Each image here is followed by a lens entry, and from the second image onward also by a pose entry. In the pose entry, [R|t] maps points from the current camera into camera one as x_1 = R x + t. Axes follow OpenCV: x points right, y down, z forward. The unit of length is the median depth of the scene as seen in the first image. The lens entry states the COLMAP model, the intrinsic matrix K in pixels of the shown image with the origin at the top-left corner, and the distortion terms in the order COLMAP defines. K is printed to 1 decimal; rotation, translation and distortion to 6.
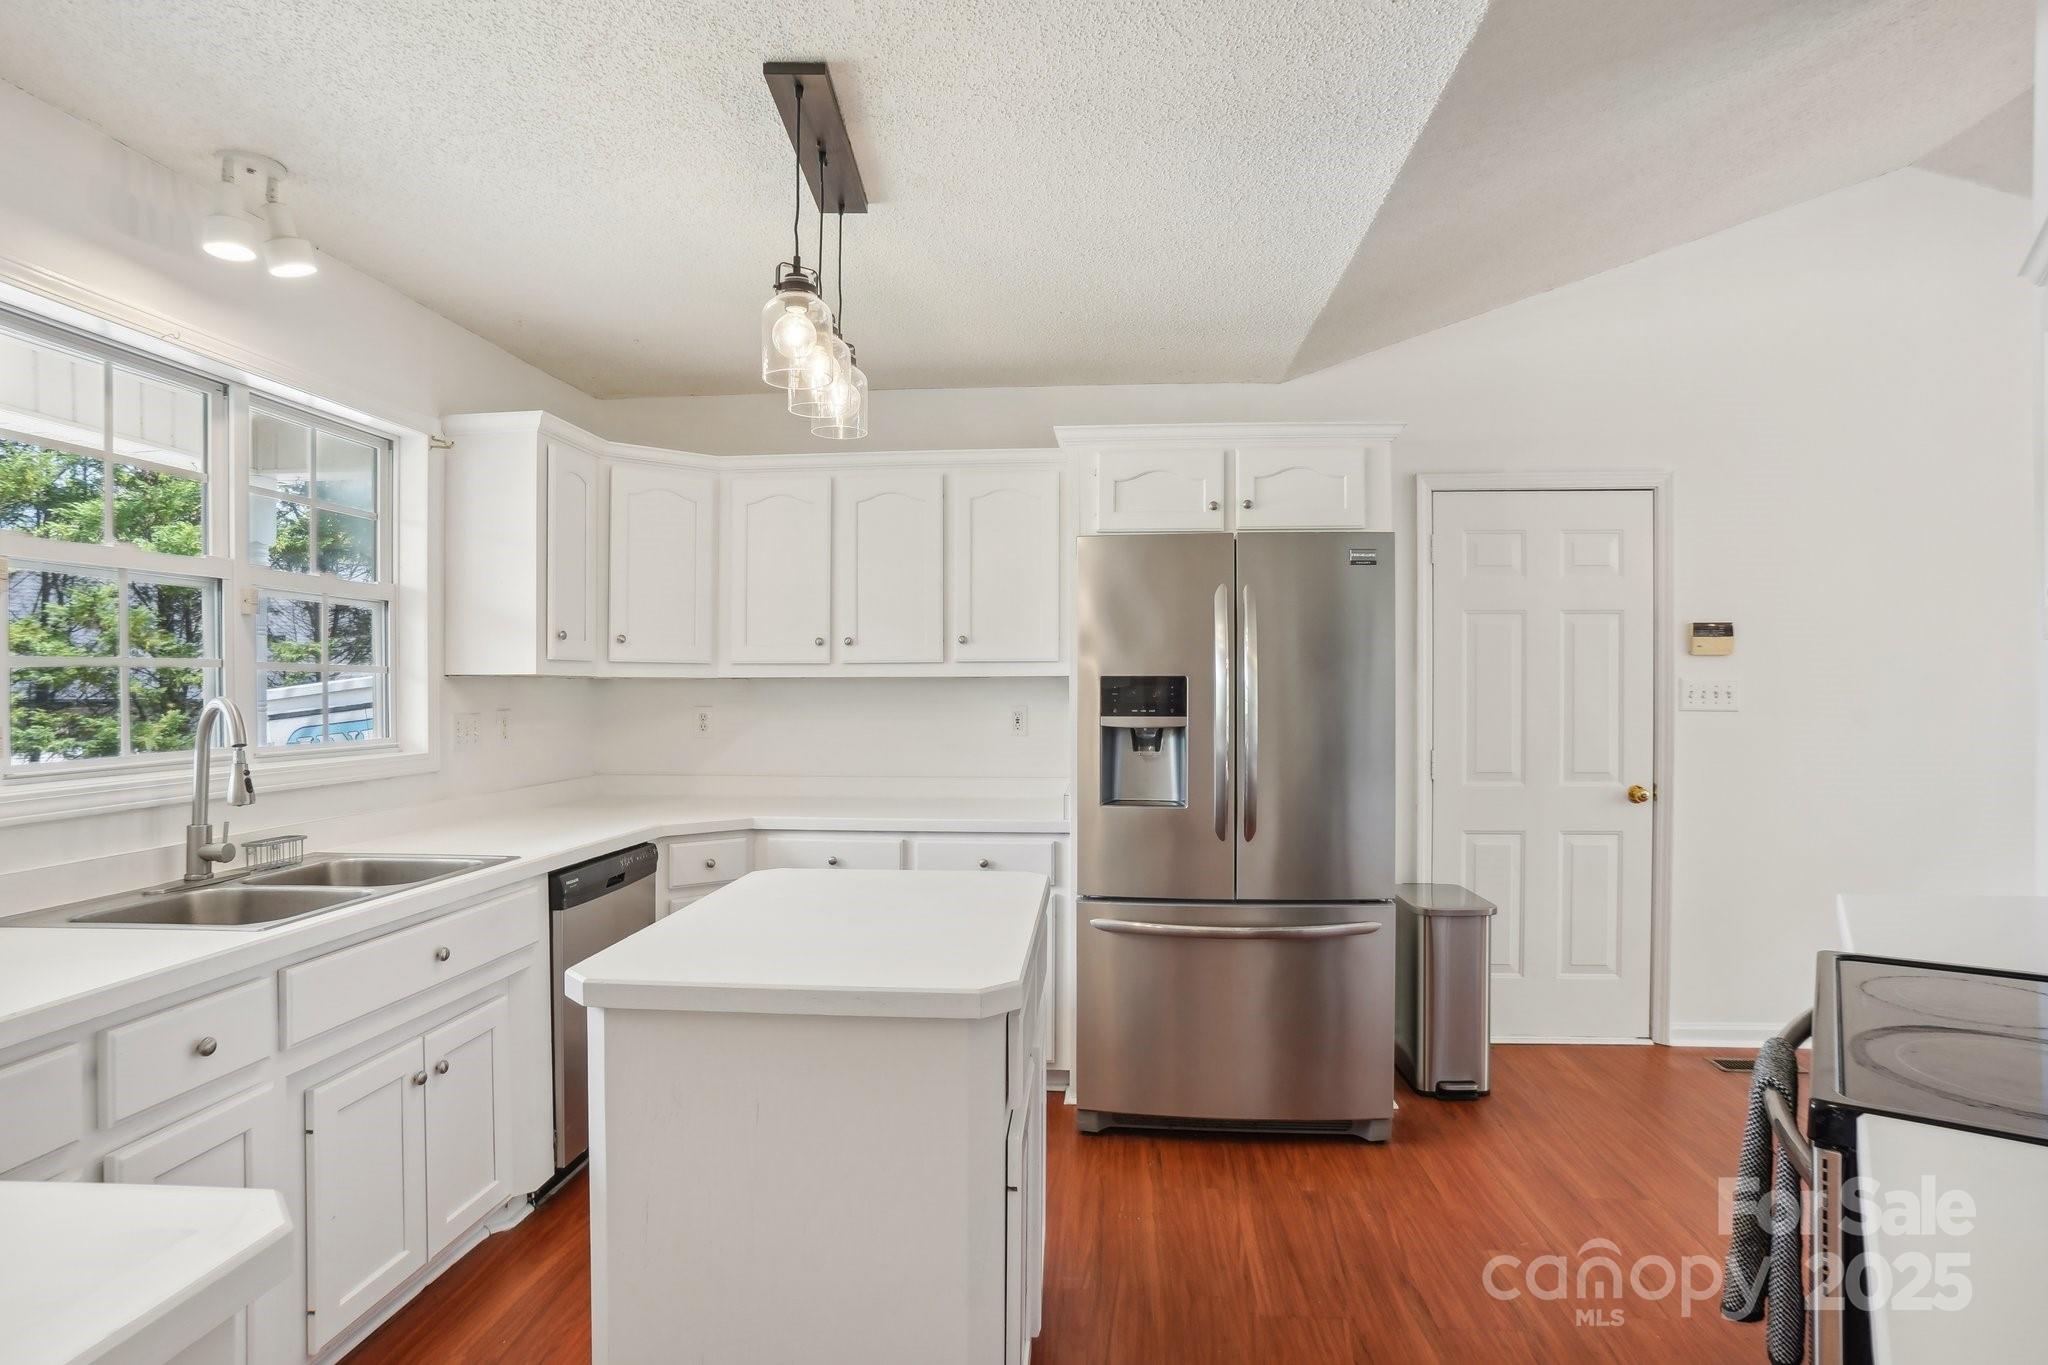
lens RADIAL K [[1108.9, 0, 1033.3], [0, 1108.9, 676.0], [0, 0, 1]] dist [-0.074686, 0.041645]
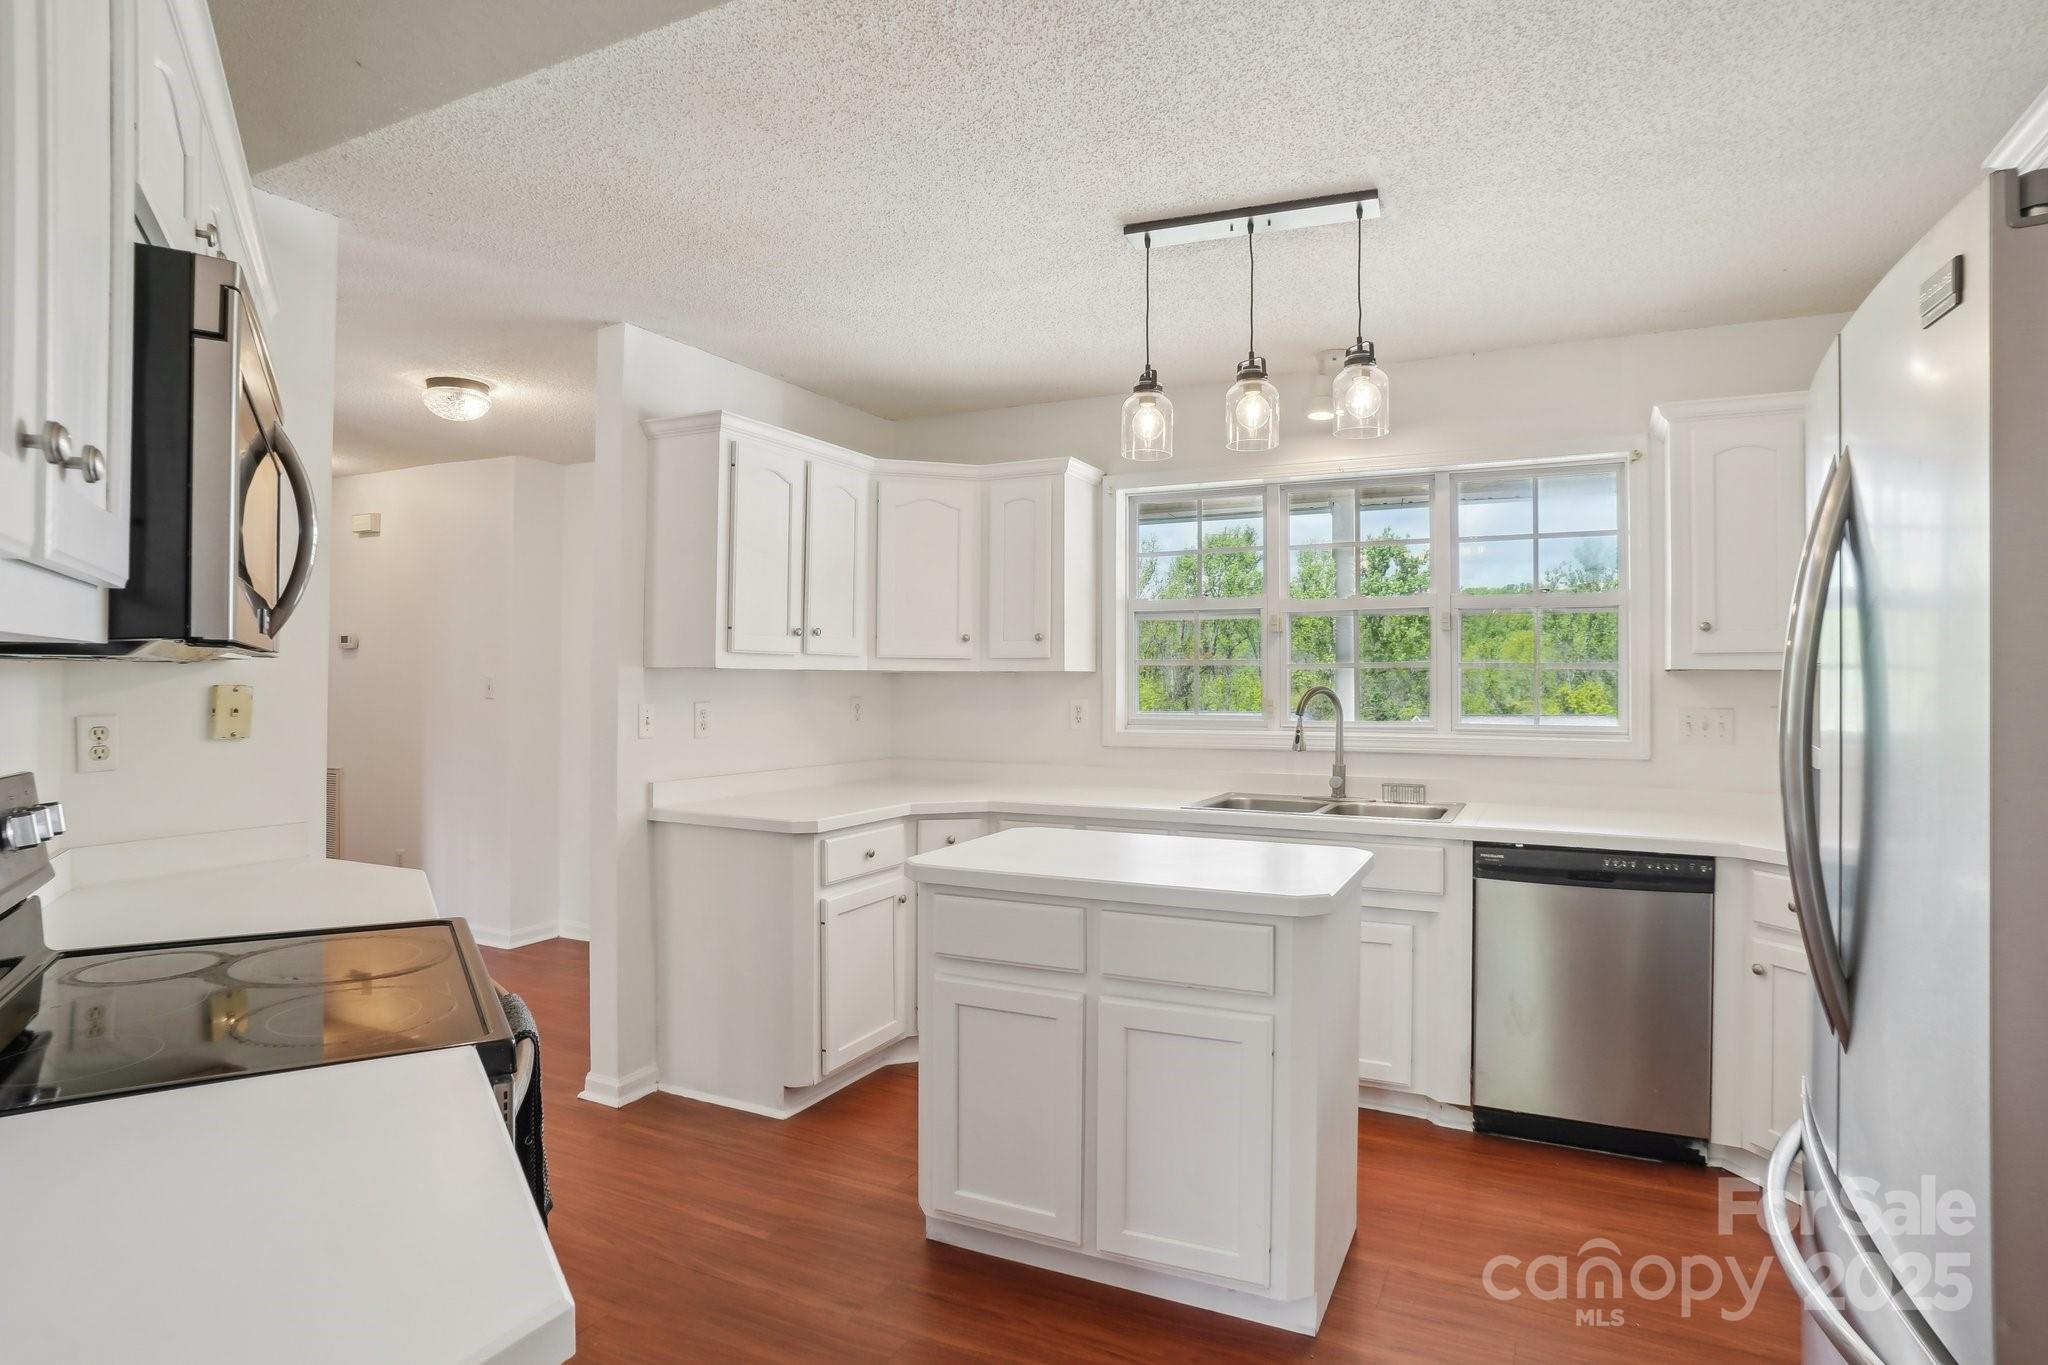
lens RADIAL K [[1108.9, 0, 1033.3], [0, 1108.9, 676.0], [0, 0, 1]] dist [-0.074686, 0.041645]
pose [[-0.359181, -0.002027, -0.933266, 0.811142], [0.006365, 0.999969, -0.004622, 0.006085], [0.933246, -0.007600, -0.359157, 0.990944]]
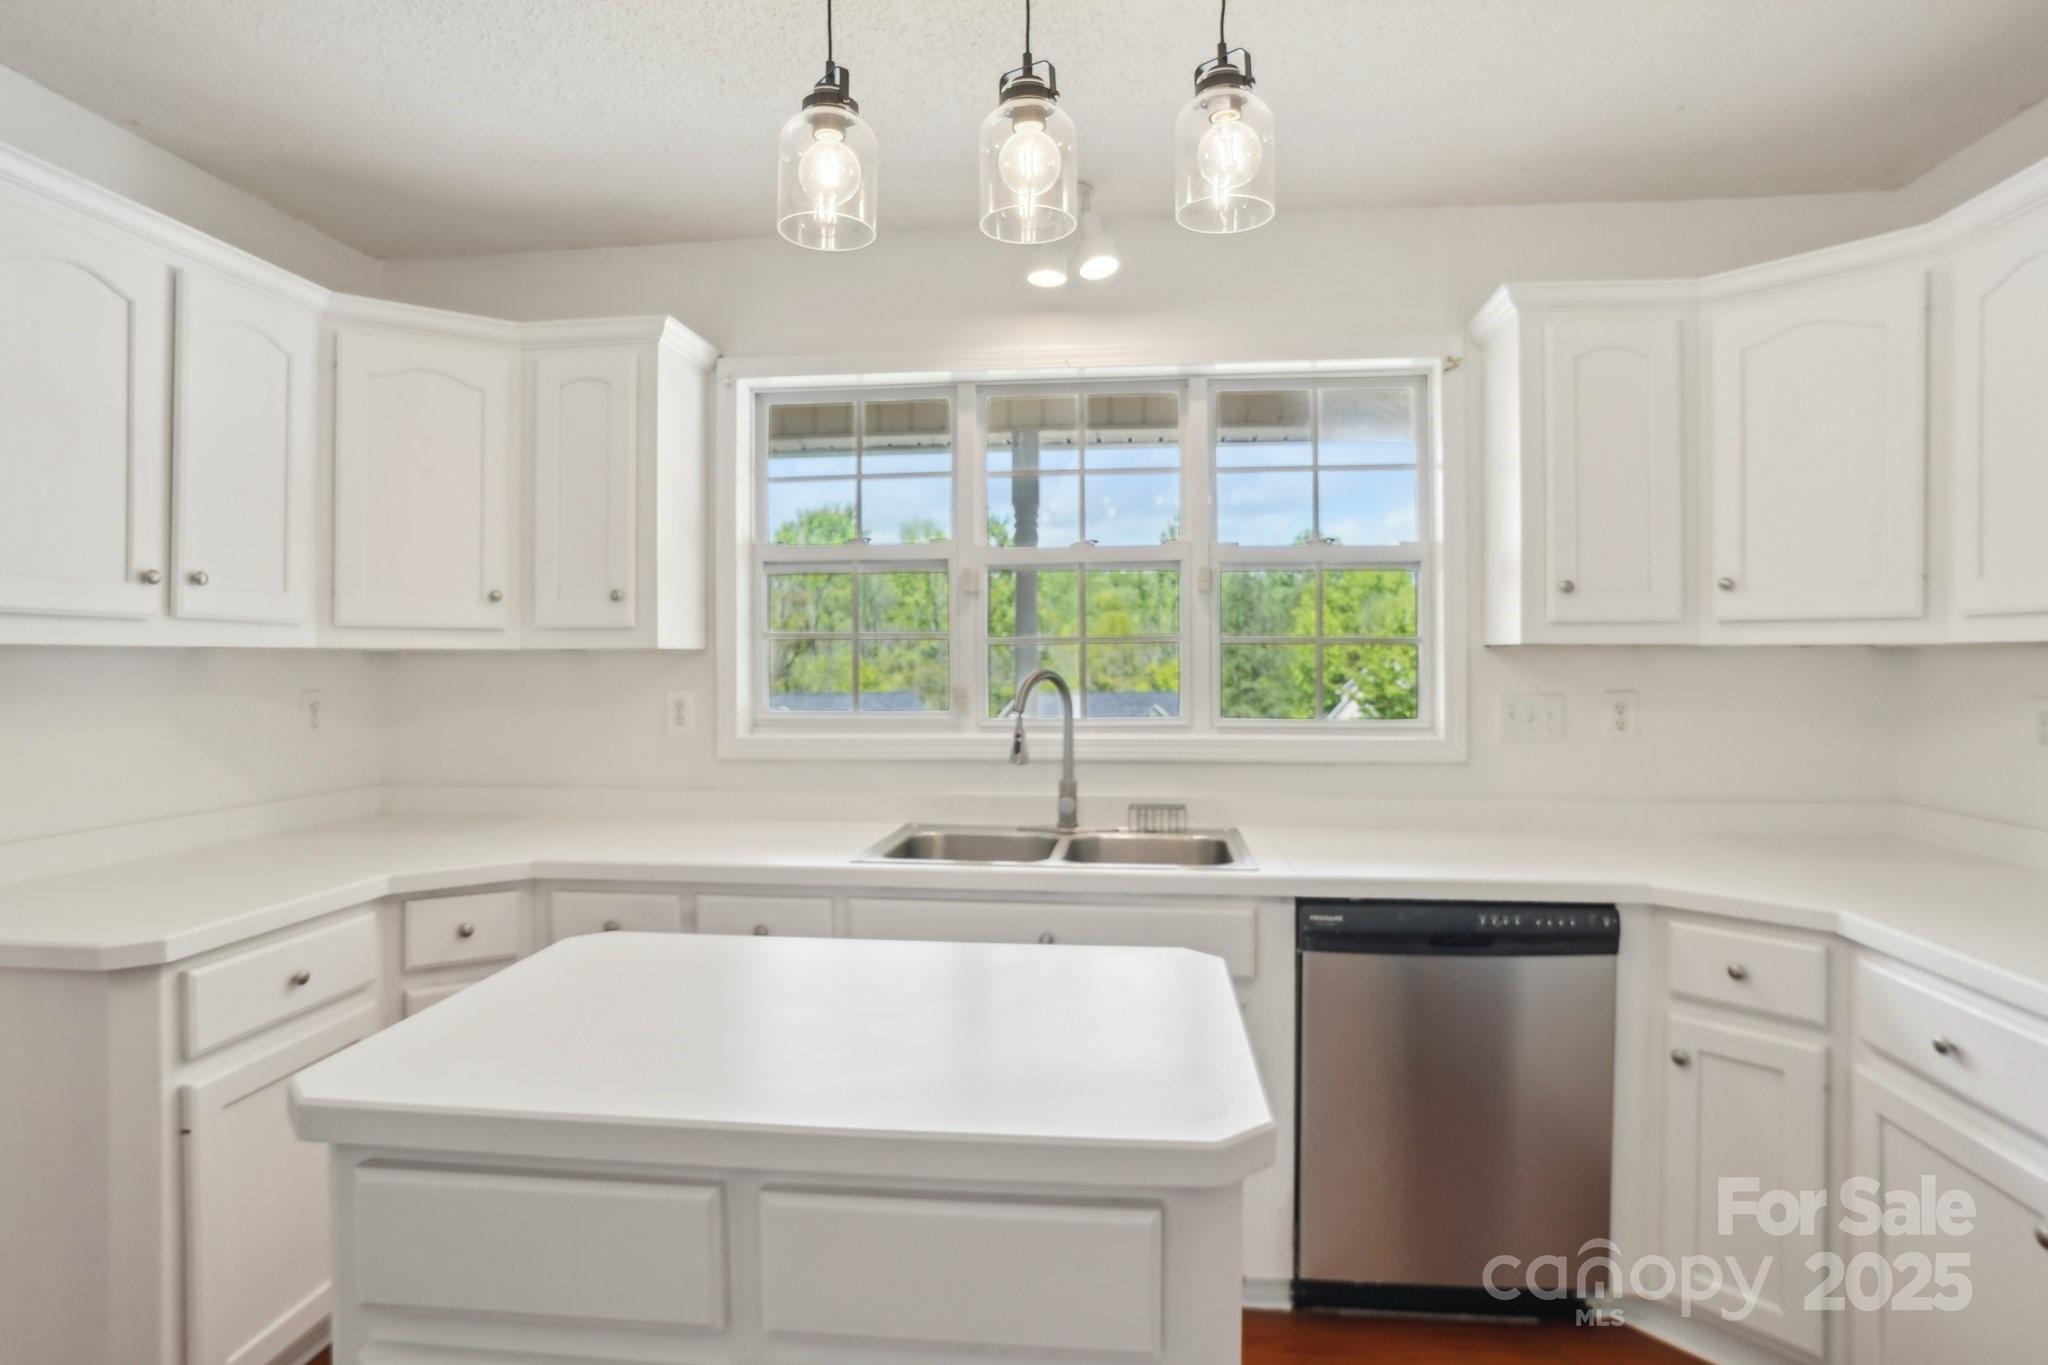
lens RADIAL K [[1120.3, 0, 1021.3], [0, 1120.3, 669.9], [0, 0, 1]] dist [-0.072716, 0.043907]
pose [[-0.019513, 0.011128, -0.999748, 0.358842], [0.011071, 0.999879, 0.010913, 0.004756], [0.999748, -0.010856, -0.019633, 0.826803]]
